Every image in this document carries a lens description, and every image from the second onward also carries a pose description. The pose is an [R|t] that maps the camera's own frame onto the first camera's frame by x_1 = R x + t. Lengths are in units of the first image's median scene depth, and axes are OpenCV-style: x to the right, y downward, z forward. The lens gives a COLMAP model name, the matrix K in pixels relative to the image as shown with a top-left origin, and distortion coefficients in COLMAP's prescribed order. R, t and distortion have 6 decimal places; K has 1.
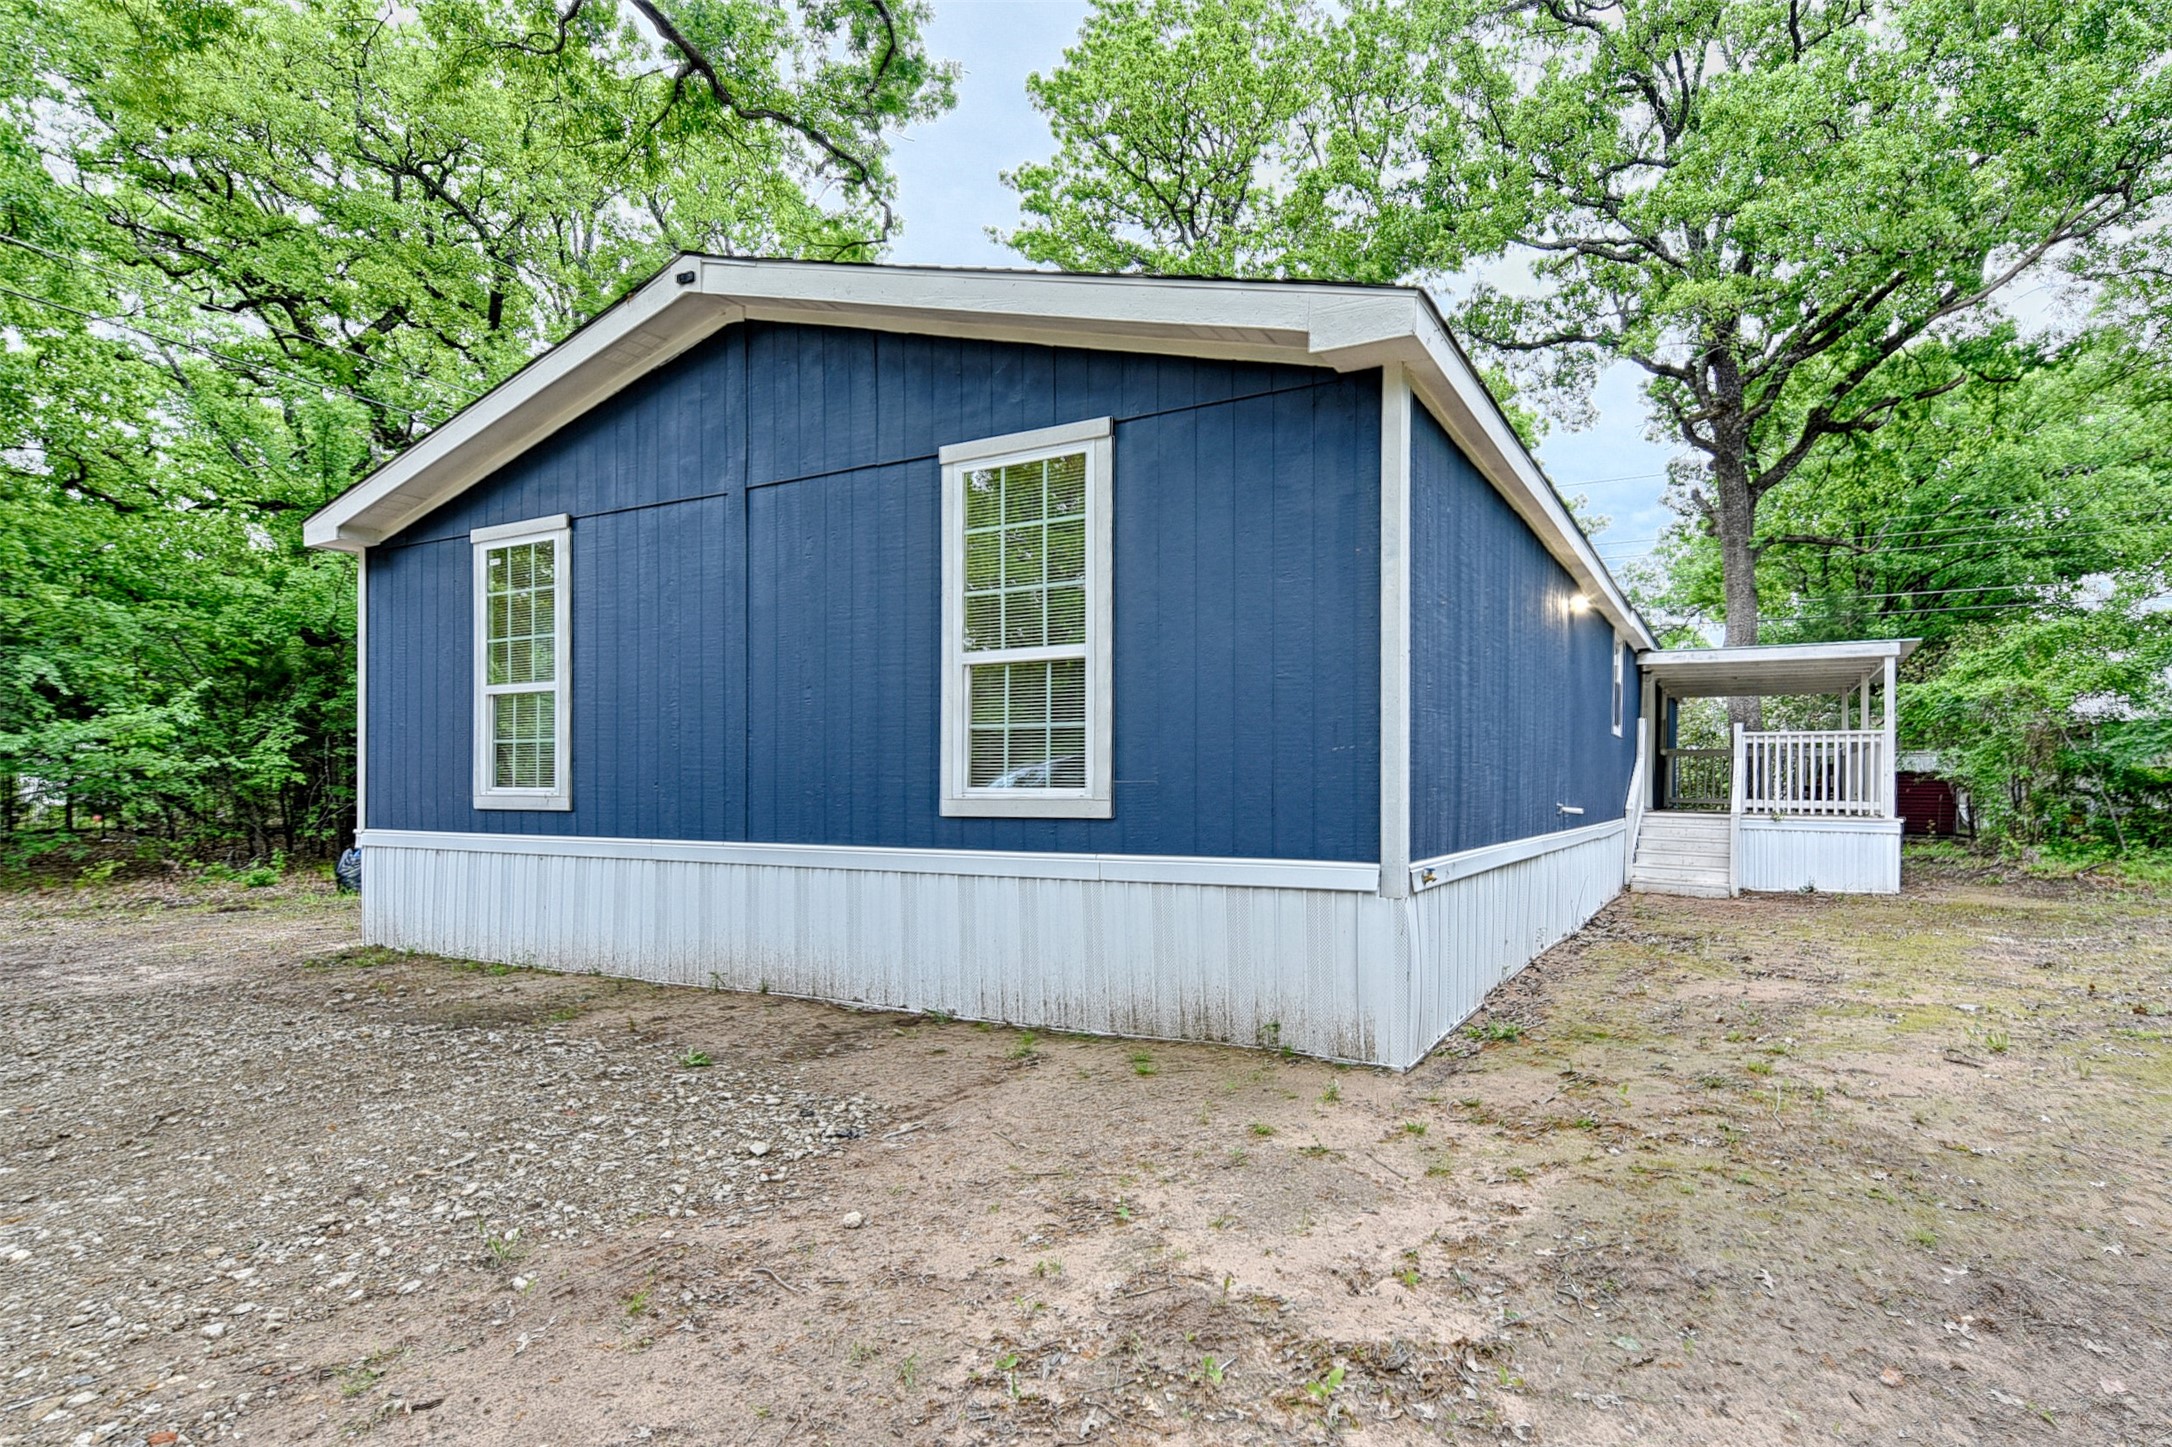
lens RADIAL K [[1067.7, 0, 1147.9], [0, 1067.7, 786.4], [0, 0, 1]] dist [0.012312, -0.000001]
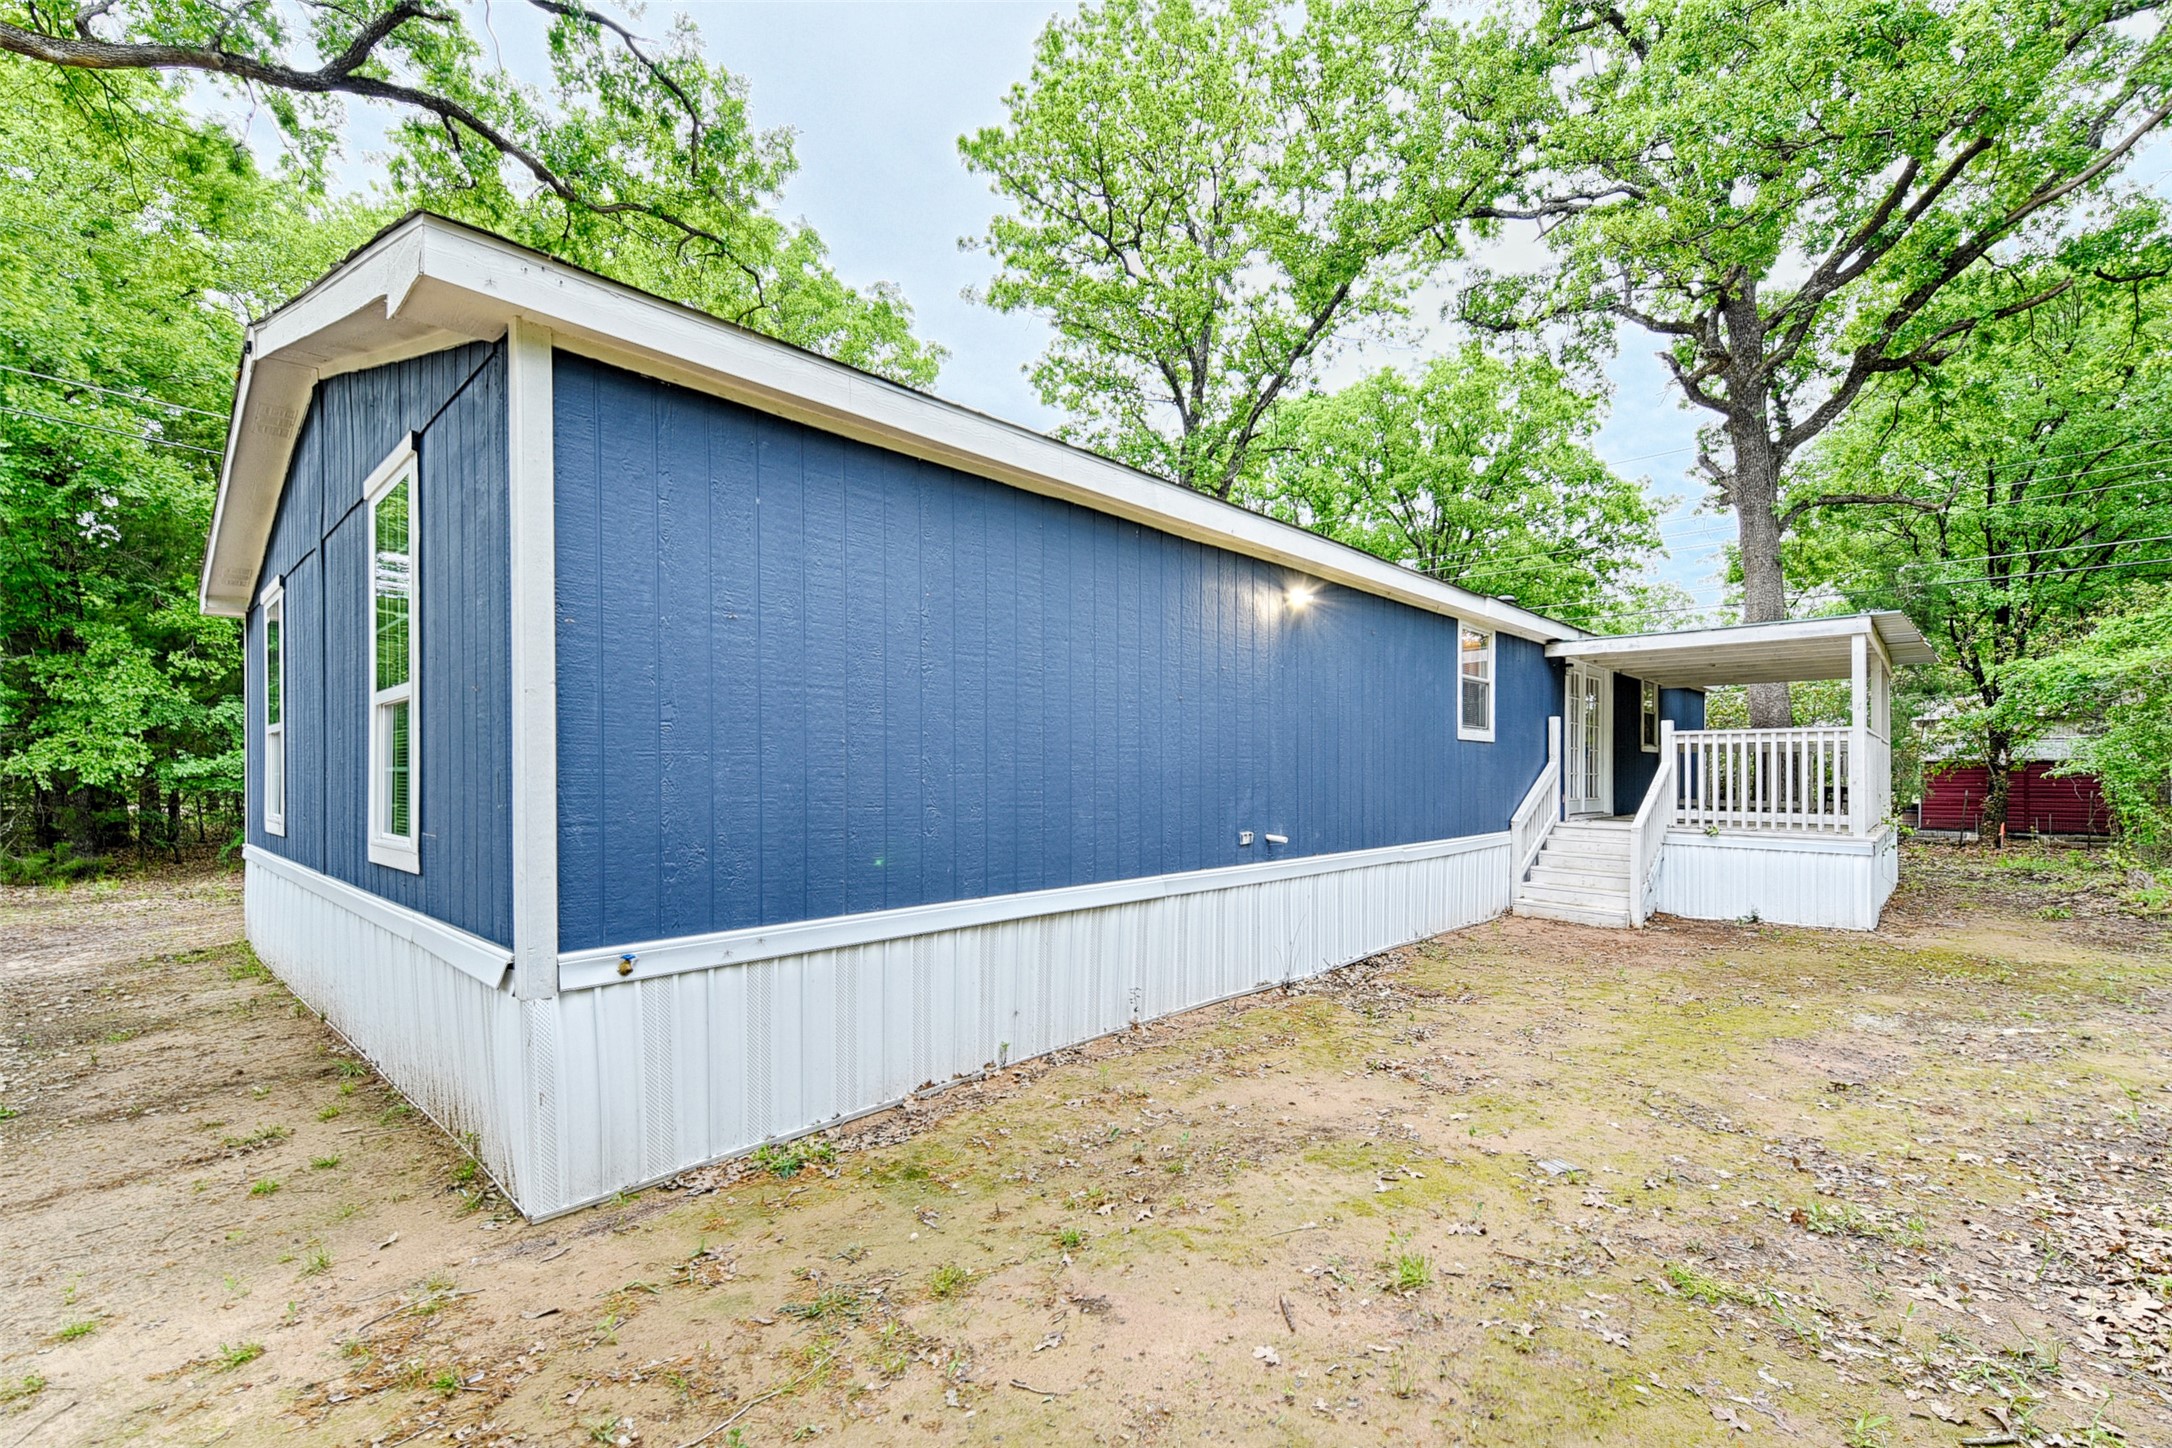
lens RADIAL K [[902.0, 0, 1066.5], [0, 902.0, 775.1], [0, 0, 1]] dist [0.008170, -0.000825]
pose [[0.960587, -0.007258, -0.277883, 0.246669], [0.008514, 0.999958, 0.003312, -0.018746], [0.277848, -0.005547, 0.960609, 0.143957]]
